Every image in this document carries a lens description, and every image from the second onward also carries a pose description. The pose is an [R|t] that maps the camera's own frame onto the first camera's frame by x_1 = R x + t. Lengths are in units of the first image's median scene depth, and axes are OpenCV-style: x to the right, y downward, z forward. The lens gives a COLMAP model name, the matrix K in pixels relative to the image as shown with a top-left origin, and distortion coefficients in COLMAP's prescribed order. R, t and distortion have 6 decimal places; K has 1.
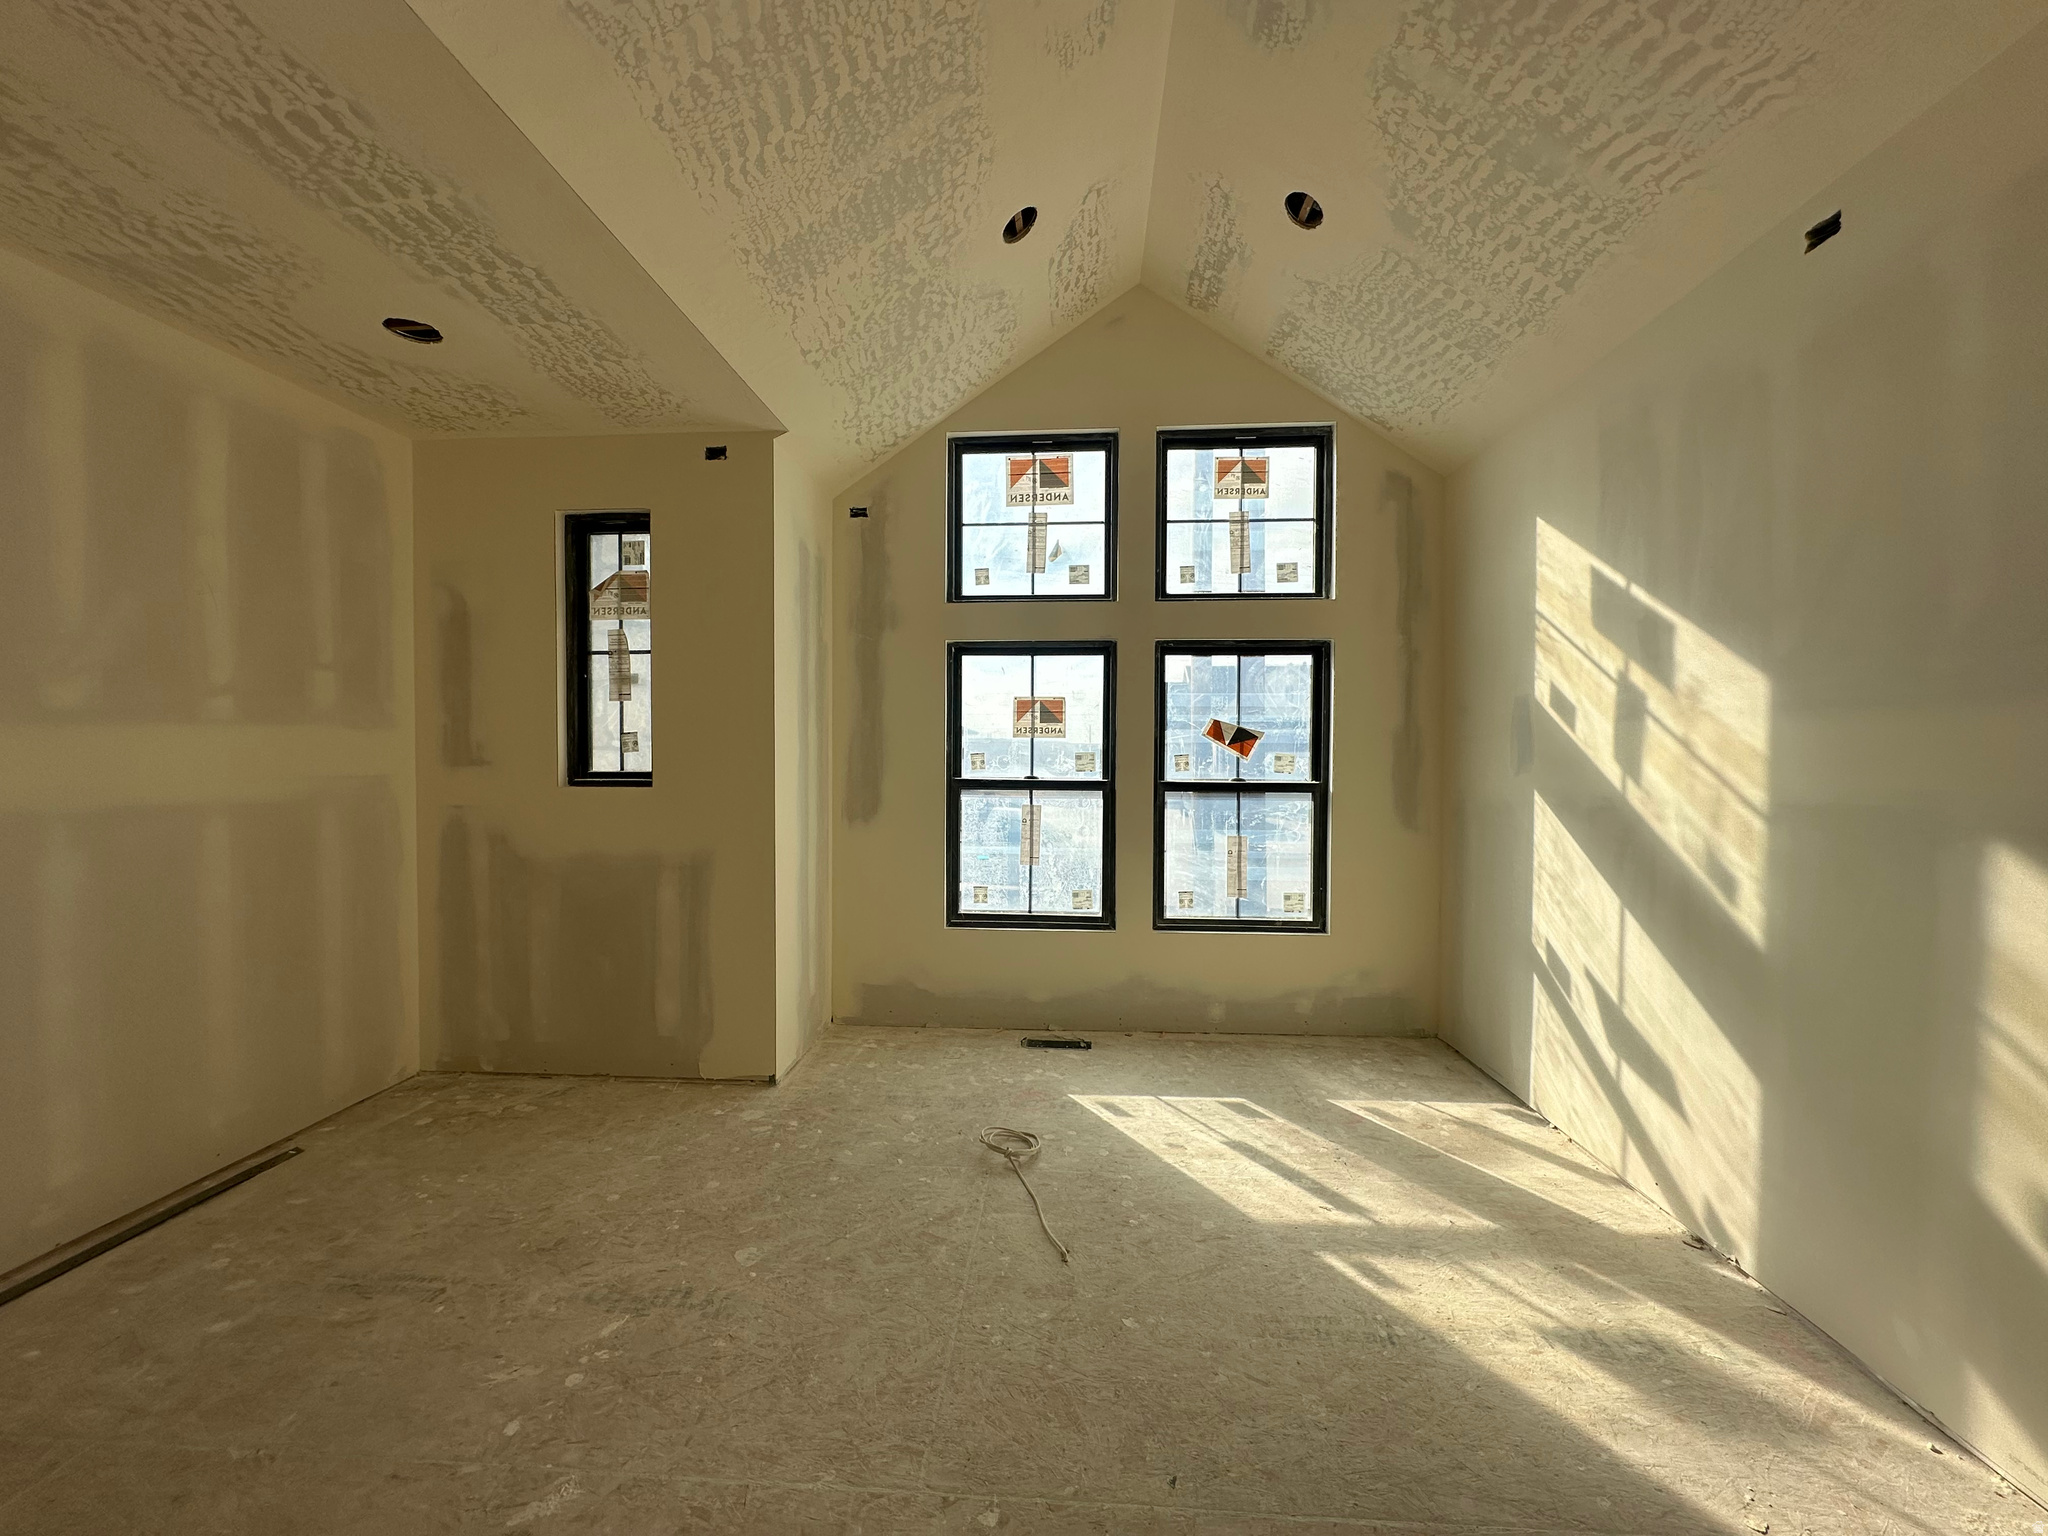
lens RADIAL K [[813.8, 0, 1024.0], [0, 813.8, 768.0], [0, 0, 1]] dist [-0.001529, 0.000540]
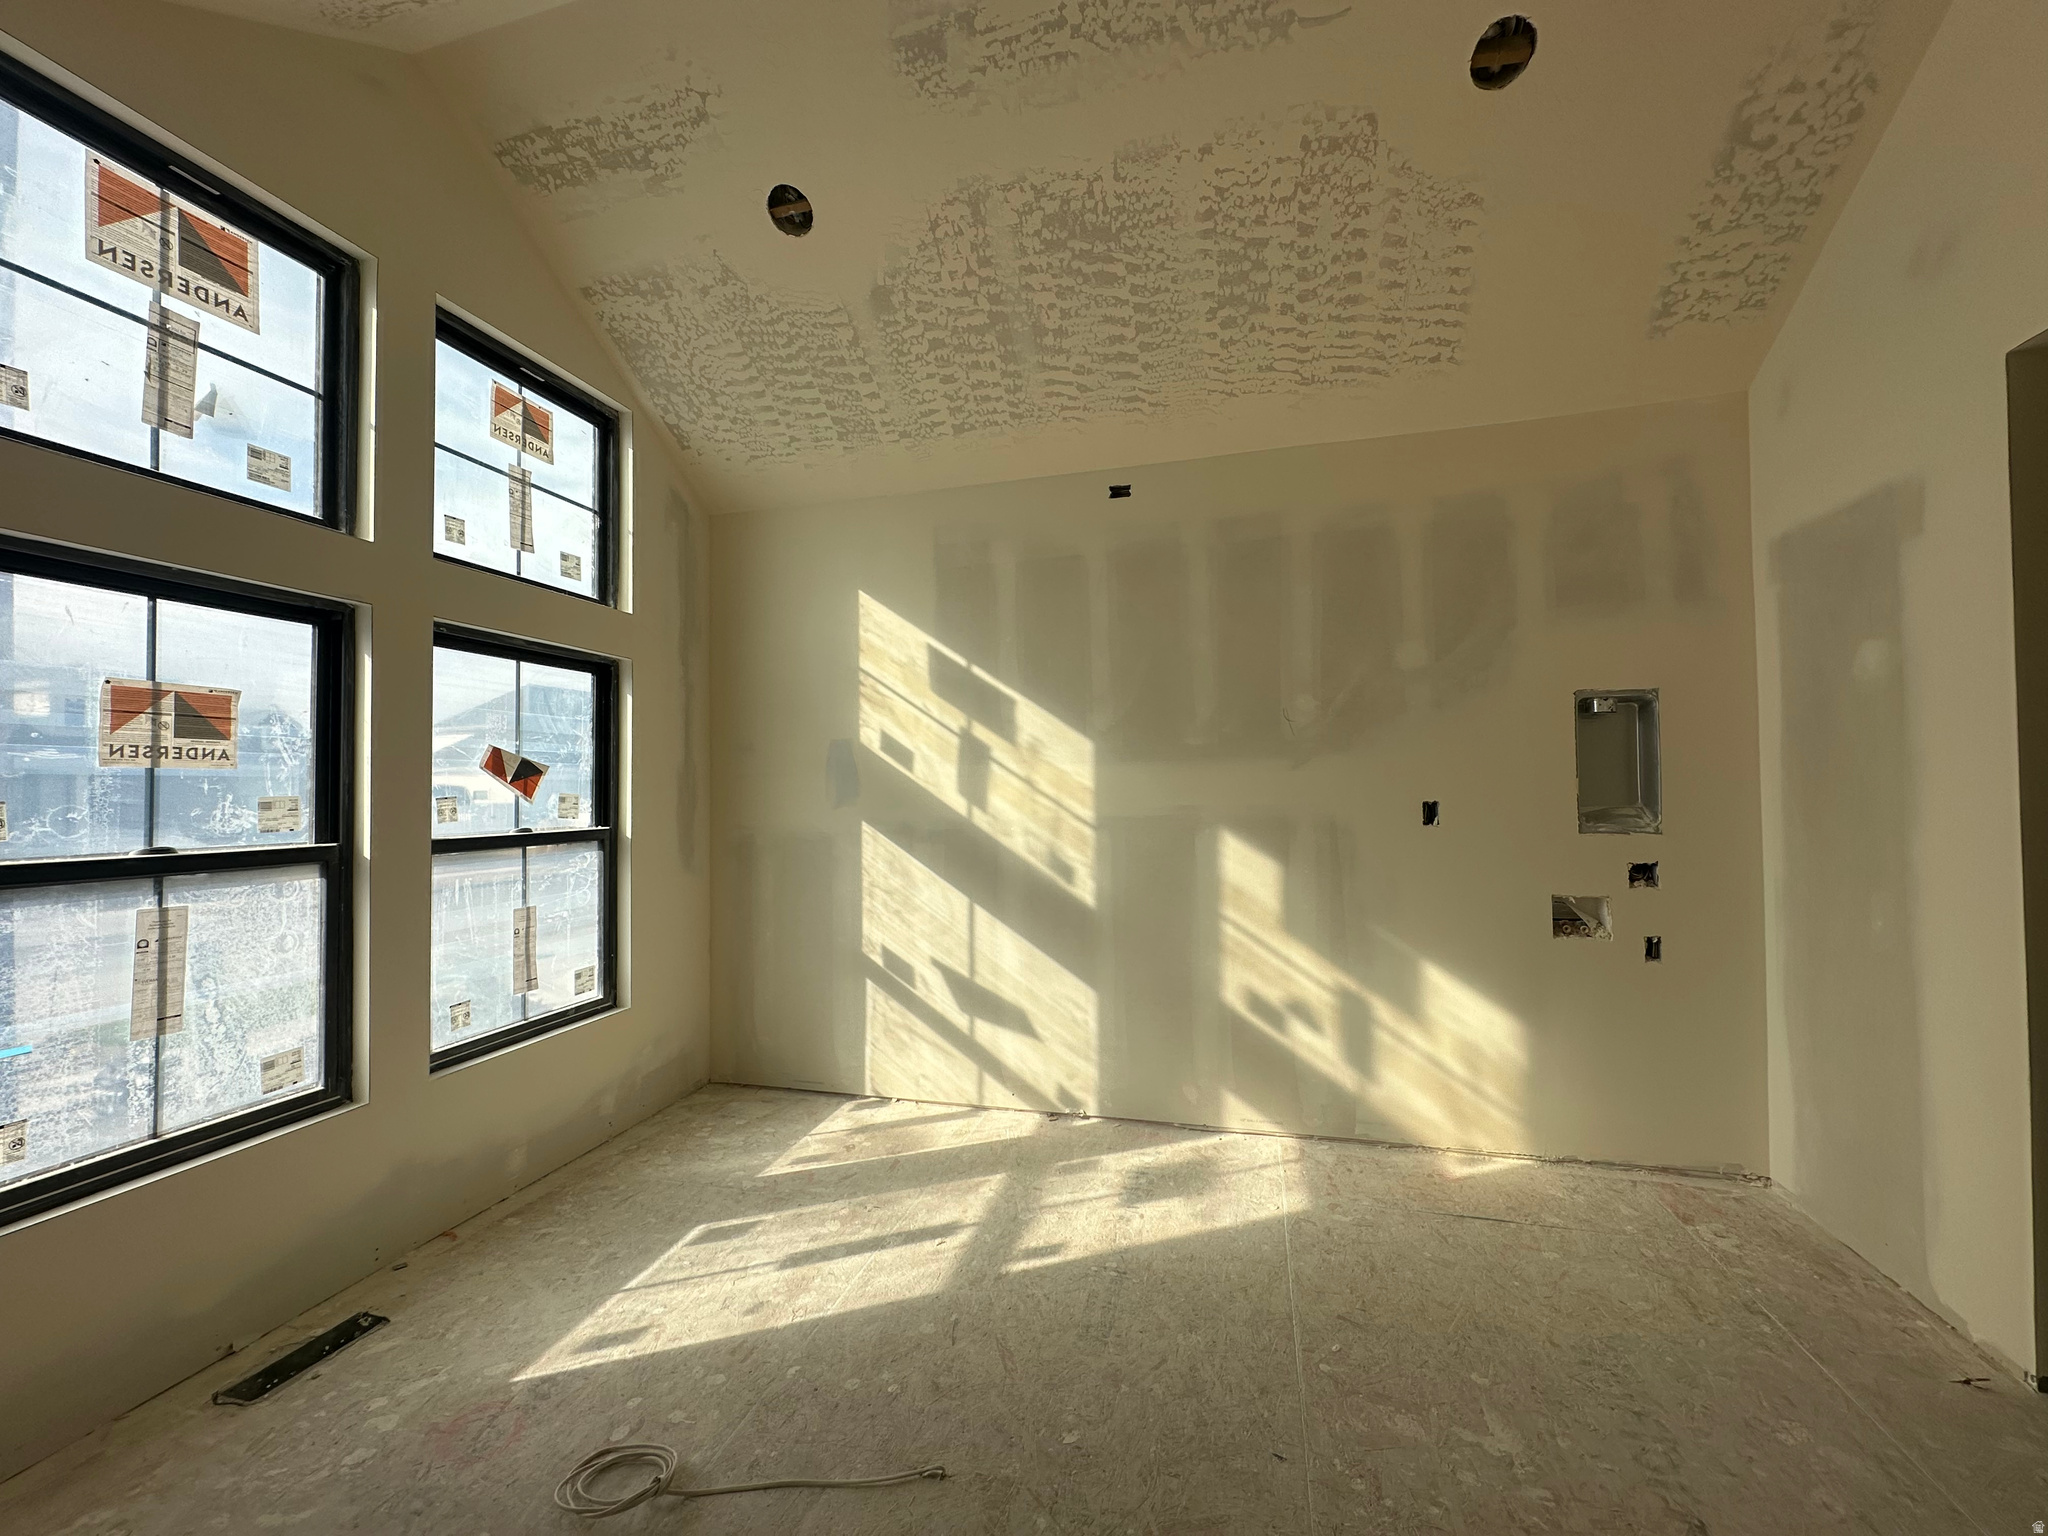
lens RADIAL K [[813.8, 0, 1024.0], [0, 813.8, 768.0], [0, 0, 1]] dist [-0.001529, 0.000540]
pose [[0.196764, 0.017801, 0.980289, -0.494441], [0.027526, 0.999341, -0.023672, -0.015642], [-0.980064, 0.031641, 0.196144, 0.558342]]
